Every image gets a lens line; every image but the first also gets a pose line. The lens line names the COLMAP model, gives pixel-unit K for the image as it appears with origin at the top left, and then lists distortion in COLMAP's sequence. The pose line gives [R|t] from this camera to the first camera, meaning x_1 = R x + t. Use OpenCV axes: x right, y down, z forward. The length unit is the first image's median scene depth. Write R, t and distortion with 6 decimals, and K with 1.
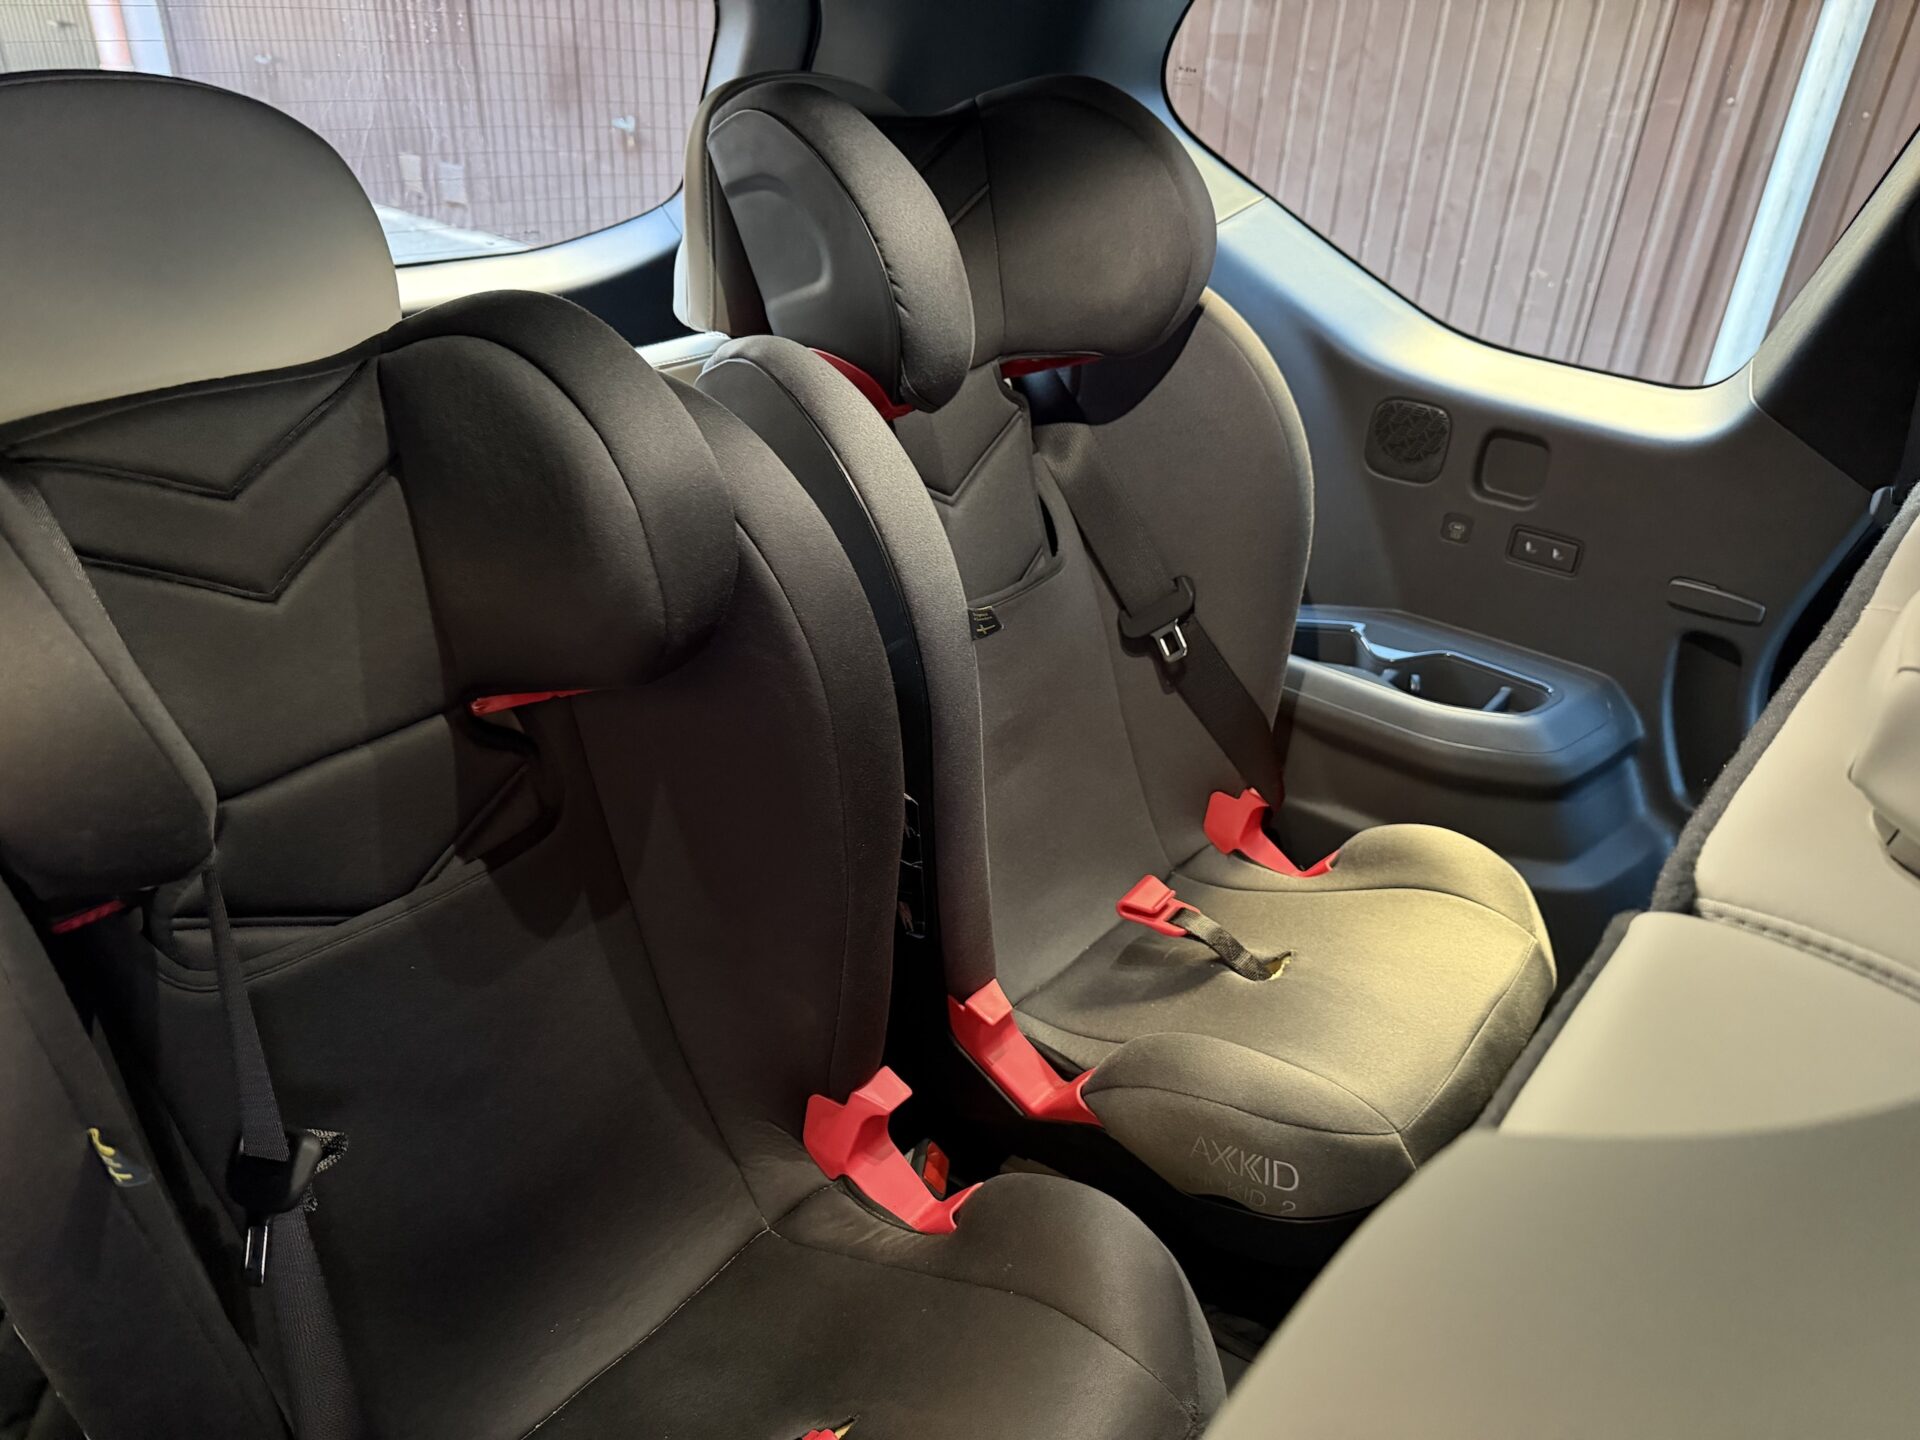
lens RADIAL K [[1341.4, 0, 949.6], [0, 1341.4, 733.4], [0, 0, 1]] dist [0.178632, -0.309629]
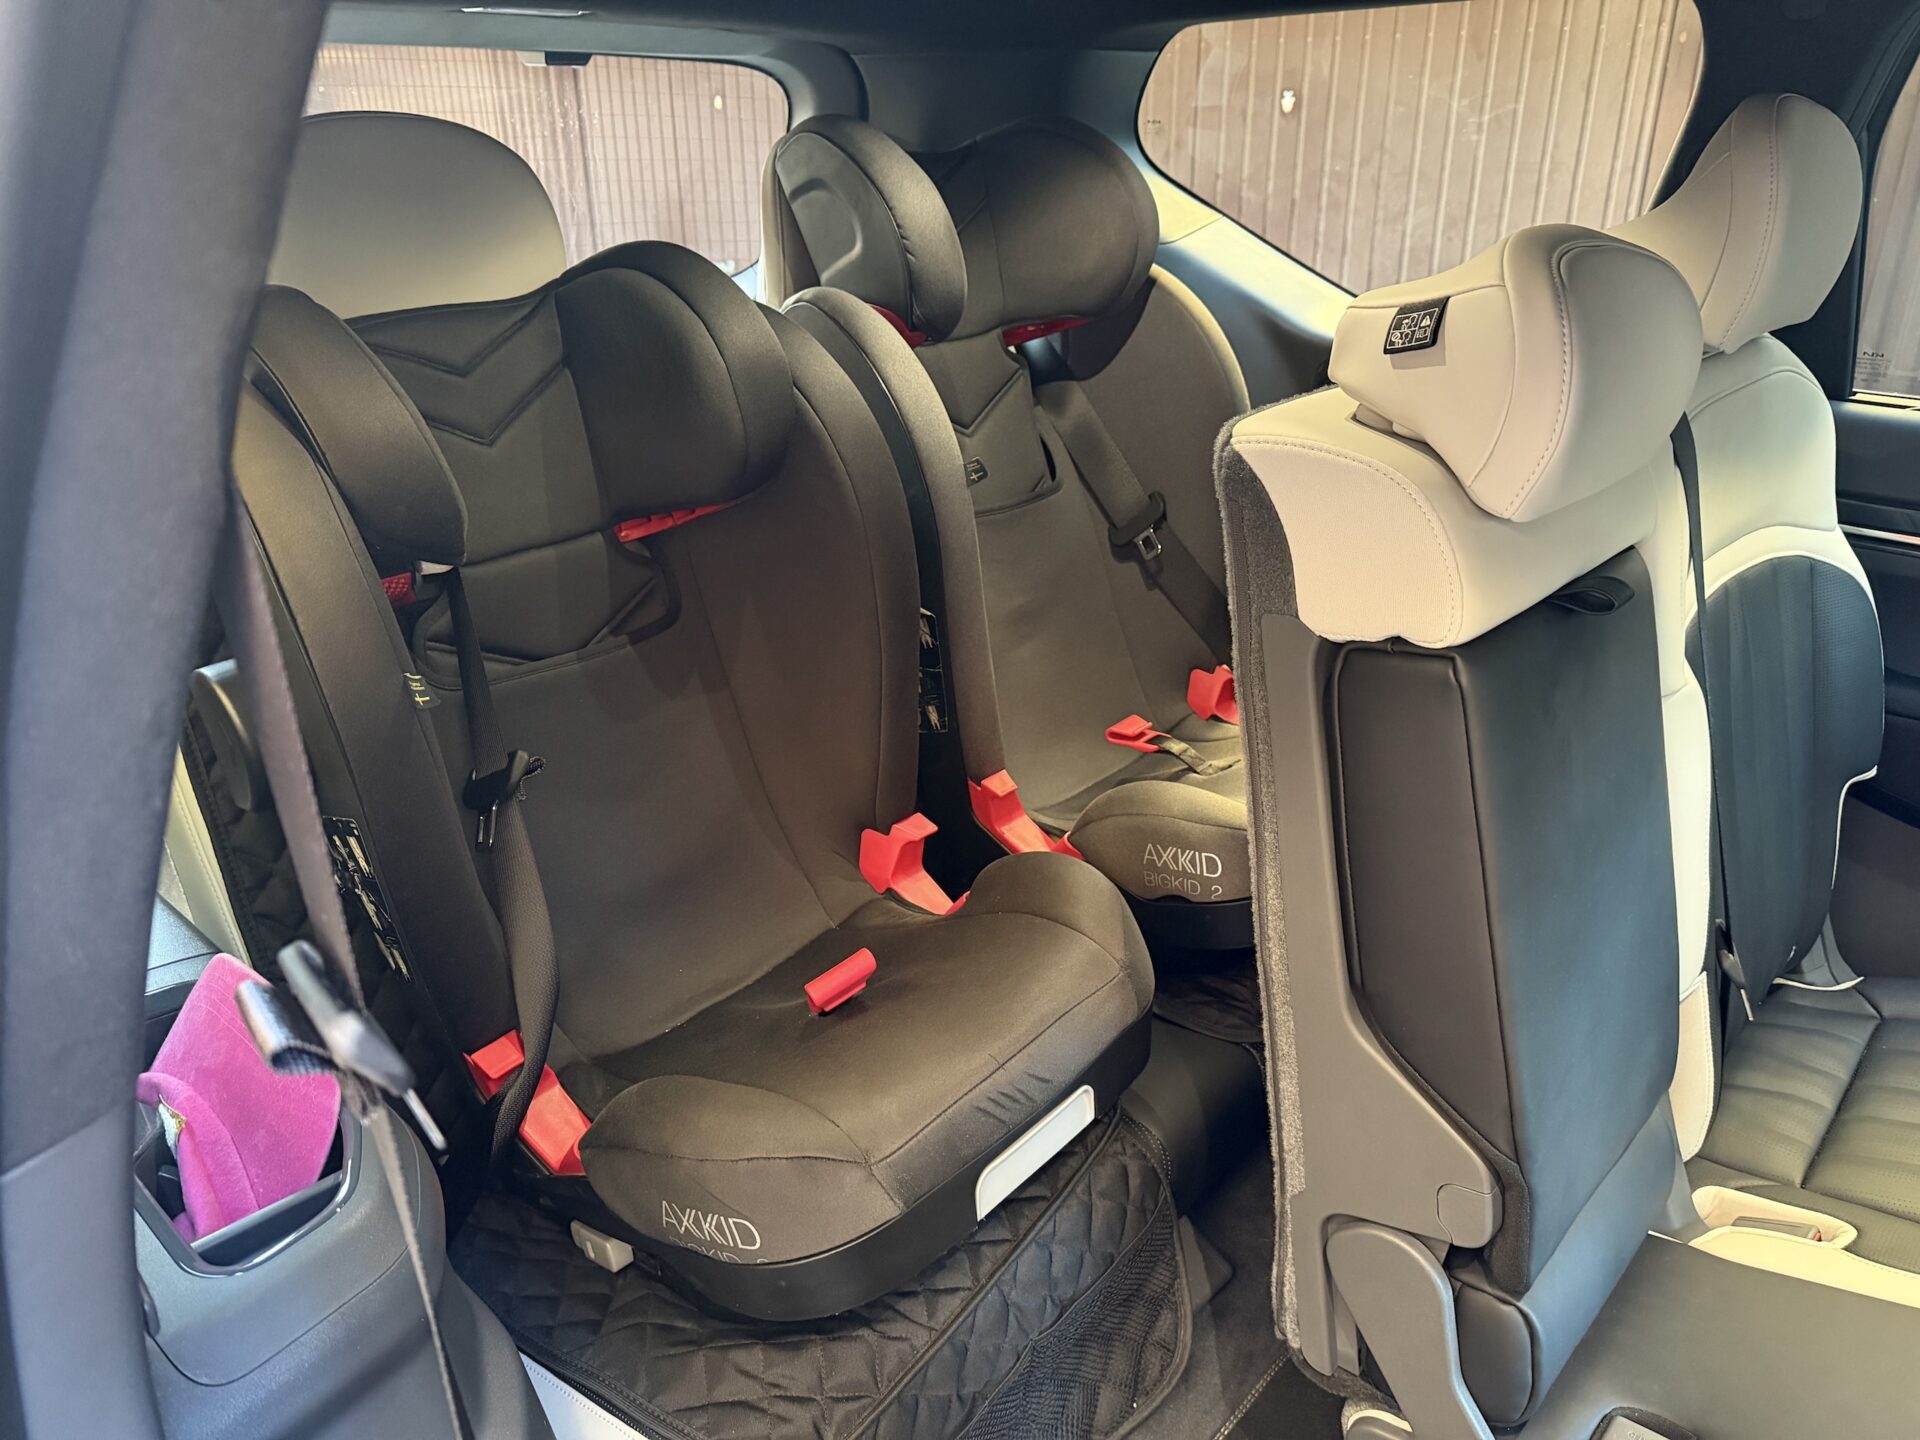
lens RADIAL K [[1326.2, 0, 960.0], [0, 1326.2, 720.0], [0, 0, 1]] dist [0.188225, -0.364122]
pose [[0.997253, -0.036393, -0.064520, 0.069735], [0.030028, 0.994829, -0.097020, 0.238342], [0.067717, 0.094816, 0.993189, -0.270141]]
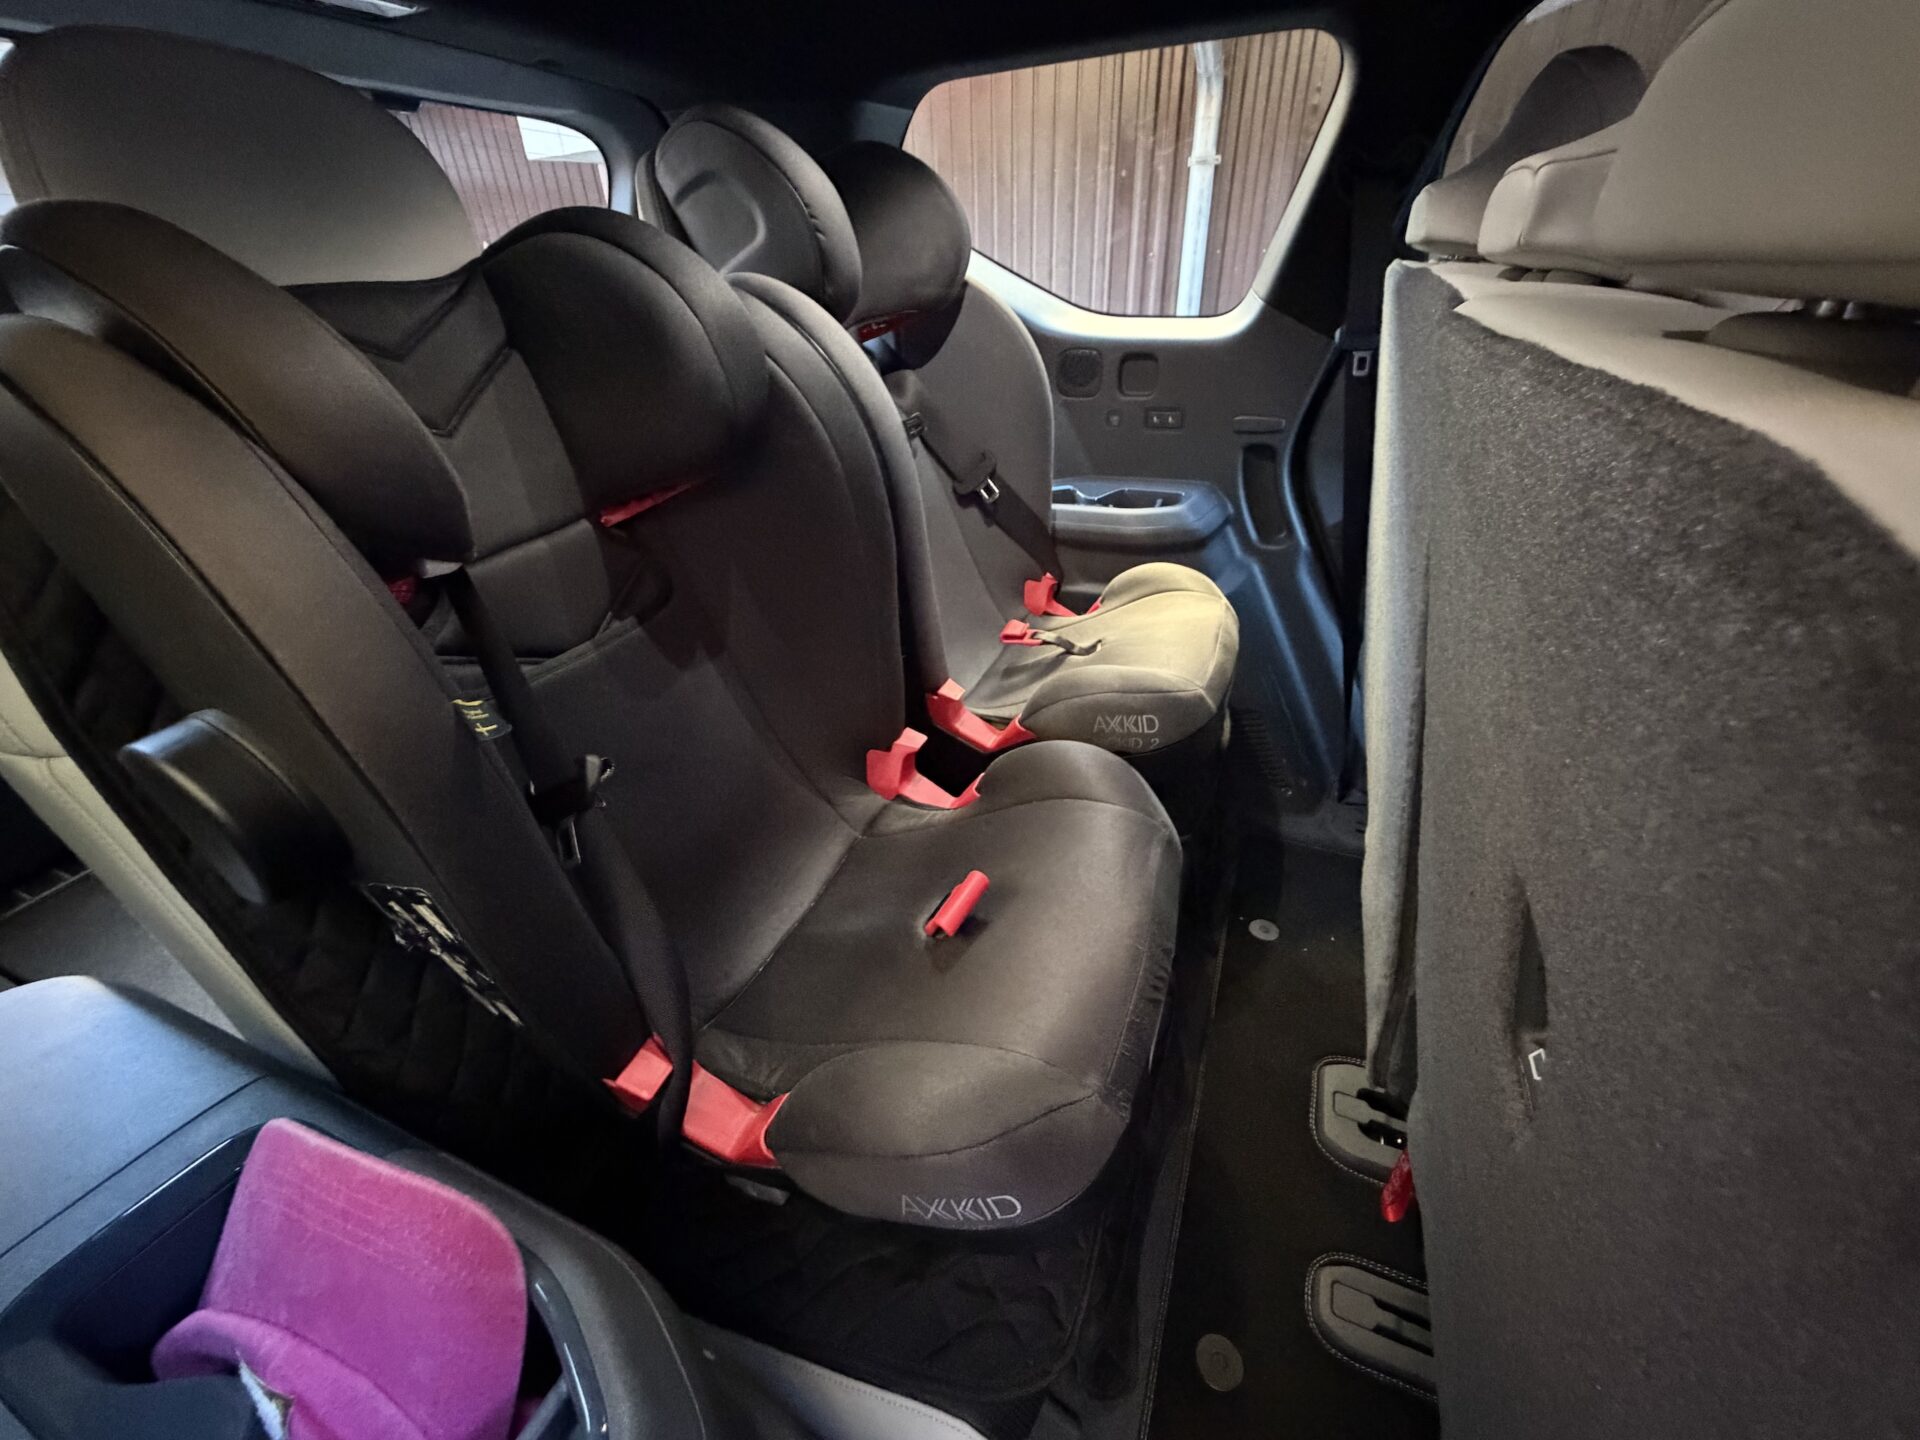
lens RADIAL K [[766.8, 0, 958.1], [0, 766.8, 716.2], [0, 0, 1]] dist [0.000279, -0.000088]
pose [[0.952935, -0.223034, 0.205353, -0.145495], [0.217355, 0.974806, 0.050109, 0.168186], [-0.211355, -0.003117, 0.977404, 0.081103]]
